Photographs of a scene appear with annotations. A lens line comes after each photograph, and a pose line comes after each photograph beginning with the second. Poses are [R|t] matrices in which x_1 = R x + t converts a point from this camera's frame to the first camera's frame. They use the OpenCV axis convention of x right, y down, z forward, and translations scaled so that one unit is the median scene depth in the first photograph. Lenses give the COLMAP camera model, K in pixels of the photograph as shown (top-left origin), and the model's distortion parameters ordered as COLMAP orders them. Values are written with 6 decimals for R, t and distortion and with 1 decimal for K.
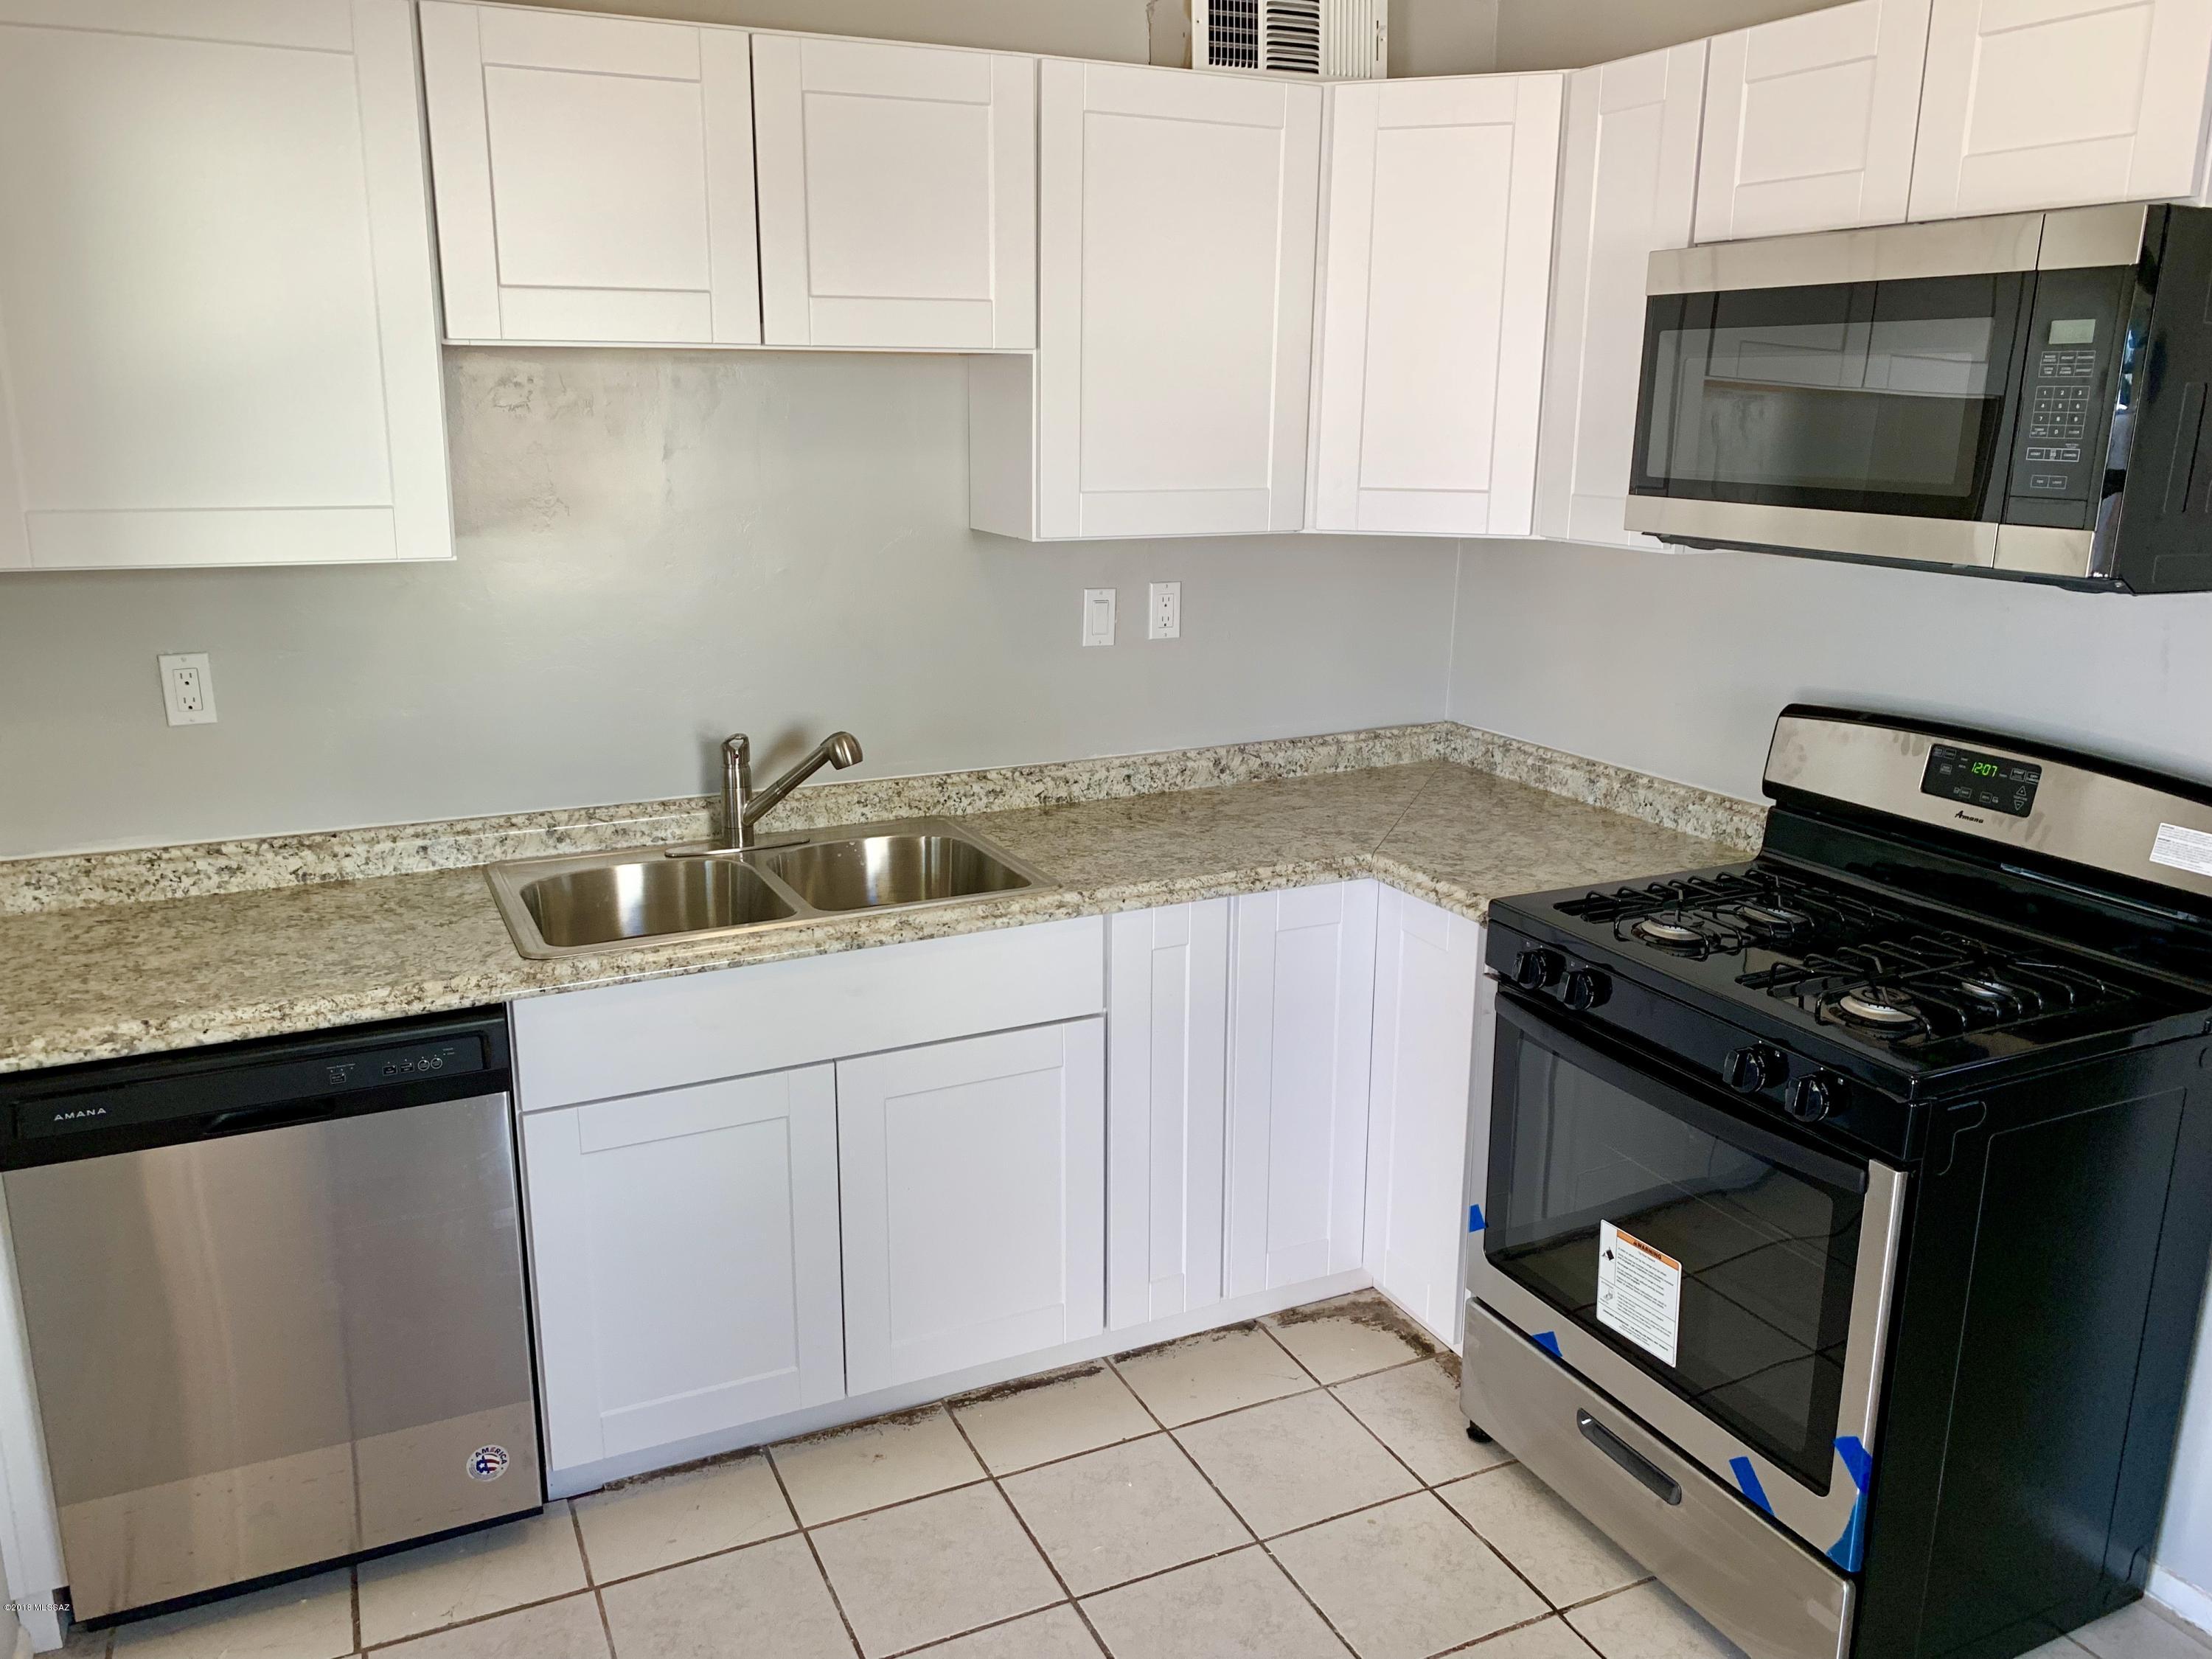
lens RADIAL K [[1697.8, 0, 1107.4], [0, 1697.8, 833.4], [0, 0, 1]] dist [0.002986, -0.011718]
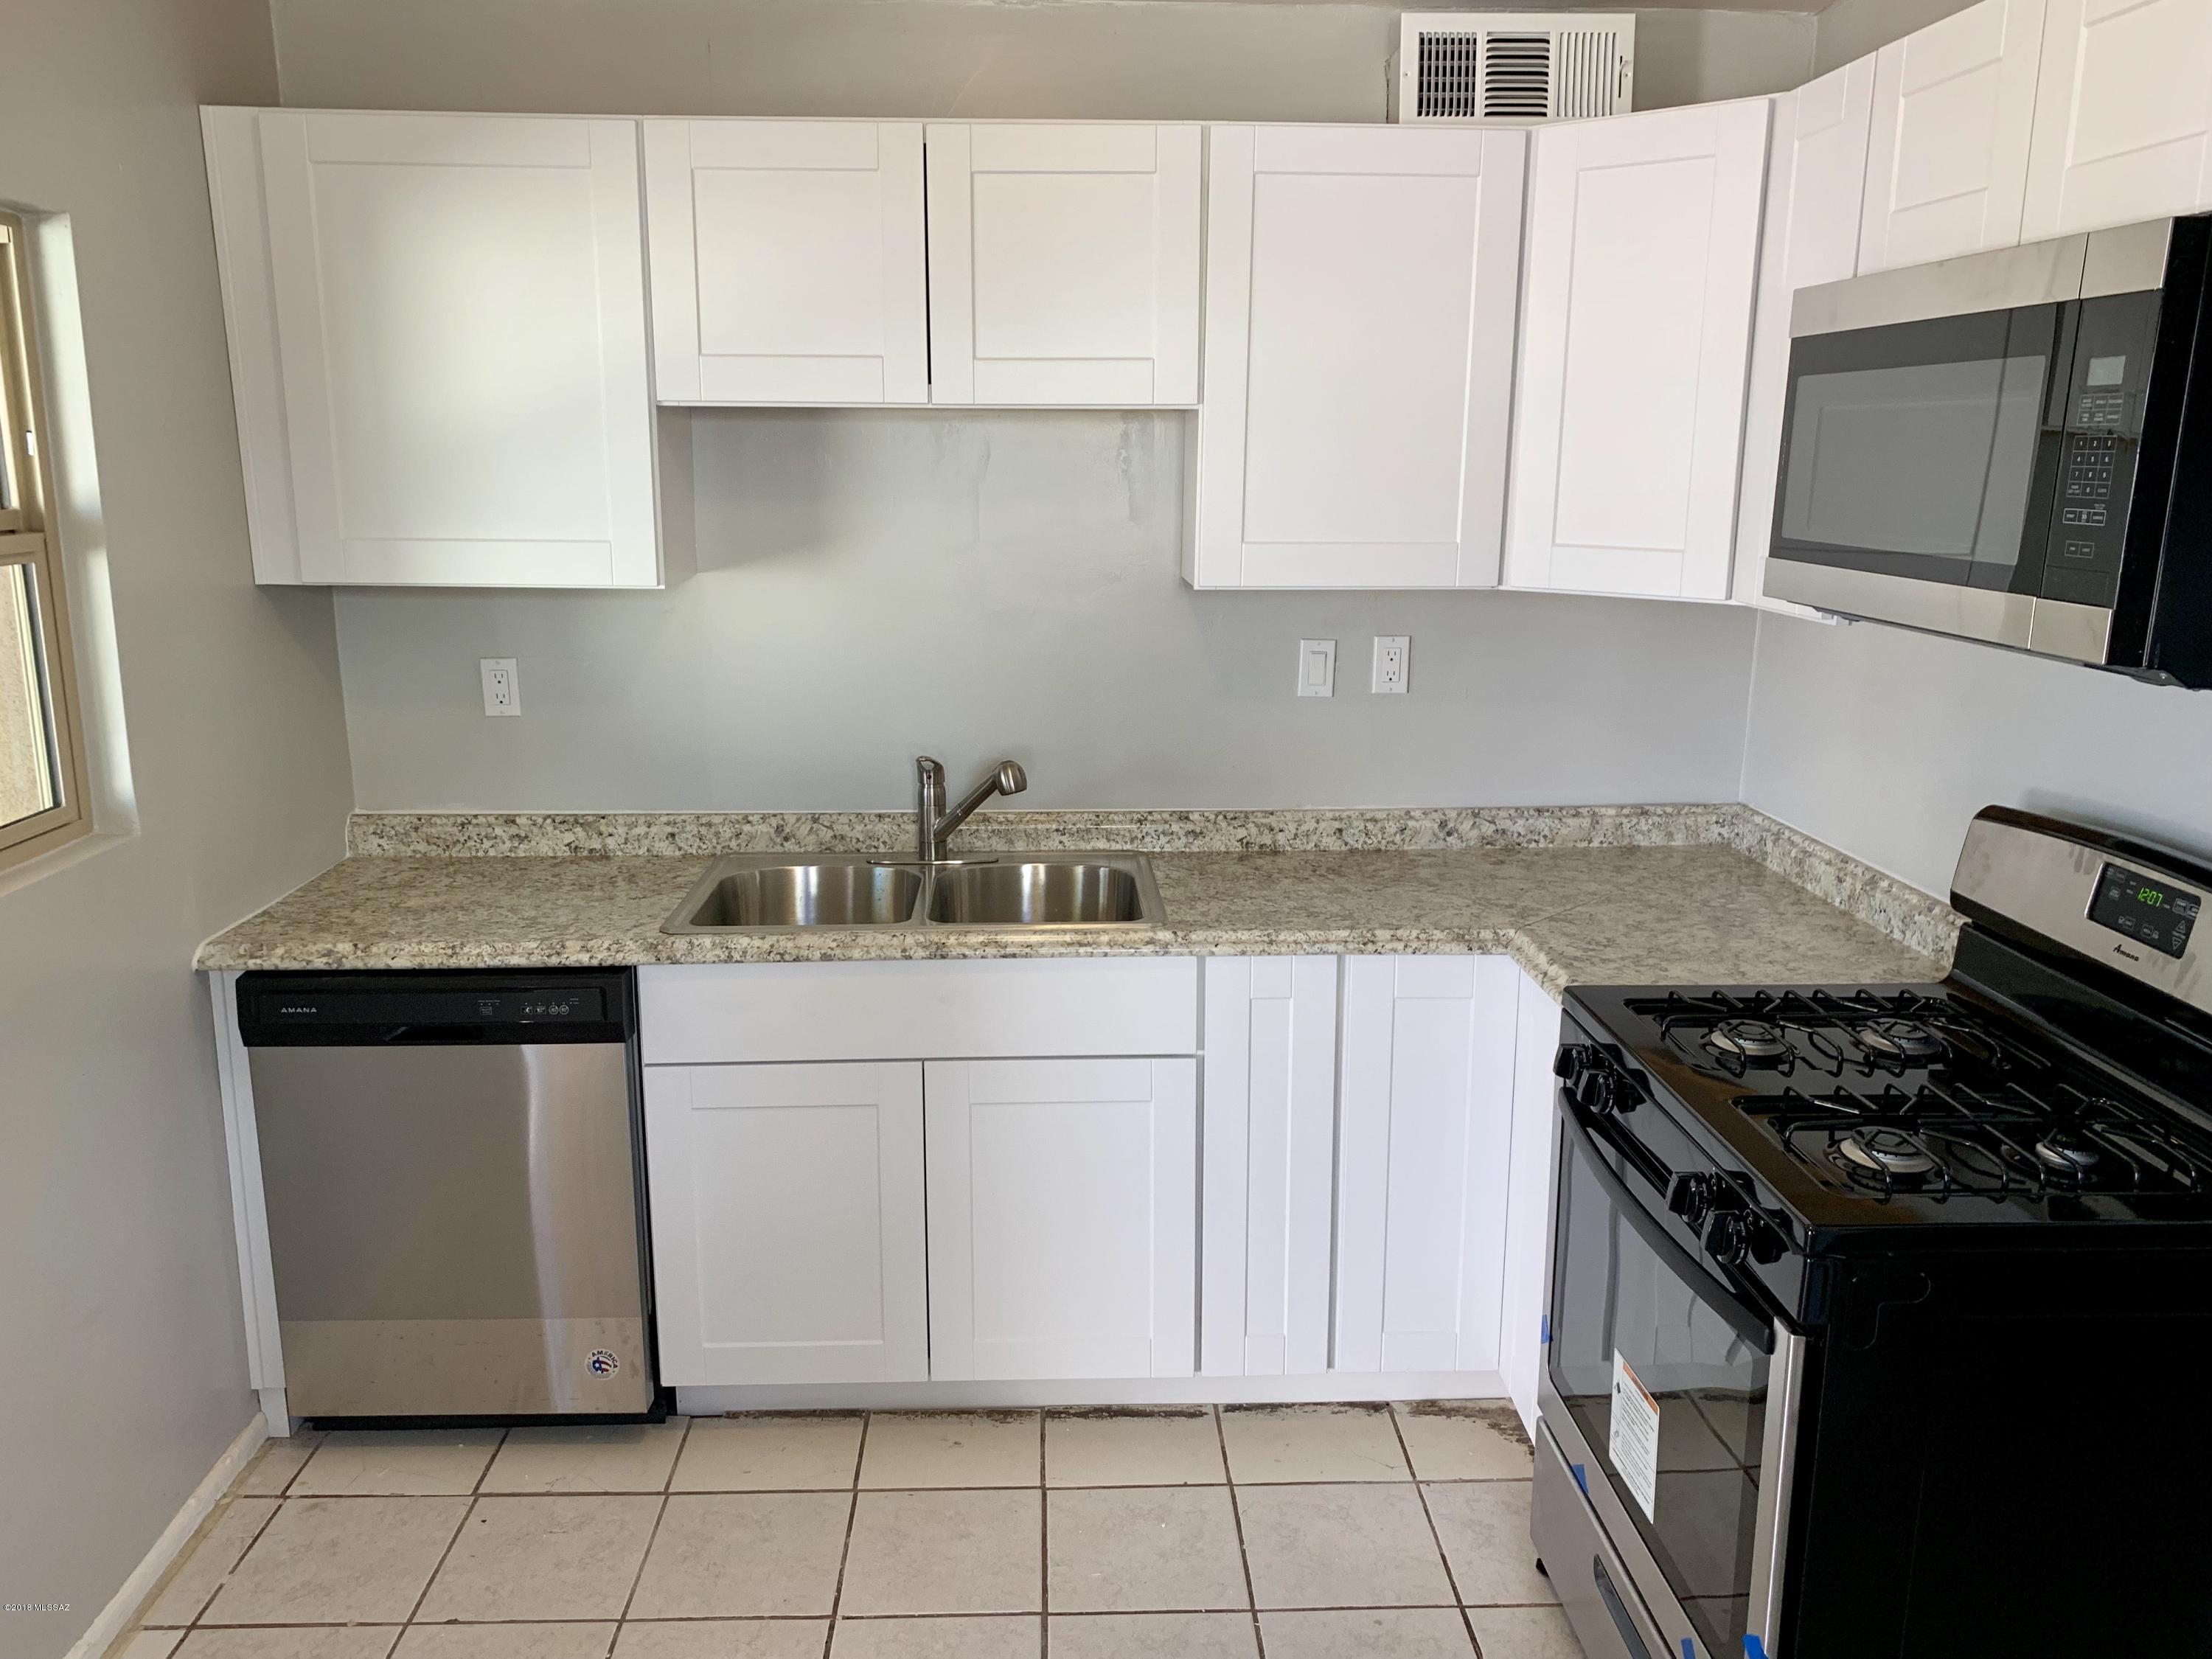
lens RADIAL K [[1712.7, 0, 1106.0], [0, 1712.7, 829.5], [0, 0, 1]] dist [-0.000315, -0.002363]
pose [[0.918265, 0.085232, -0.386684, 0.326464], [-0.098275, 0.995060, -0.014046, -0.007855], [0.383577, 0.050899, 0.922105, 0.032652]]
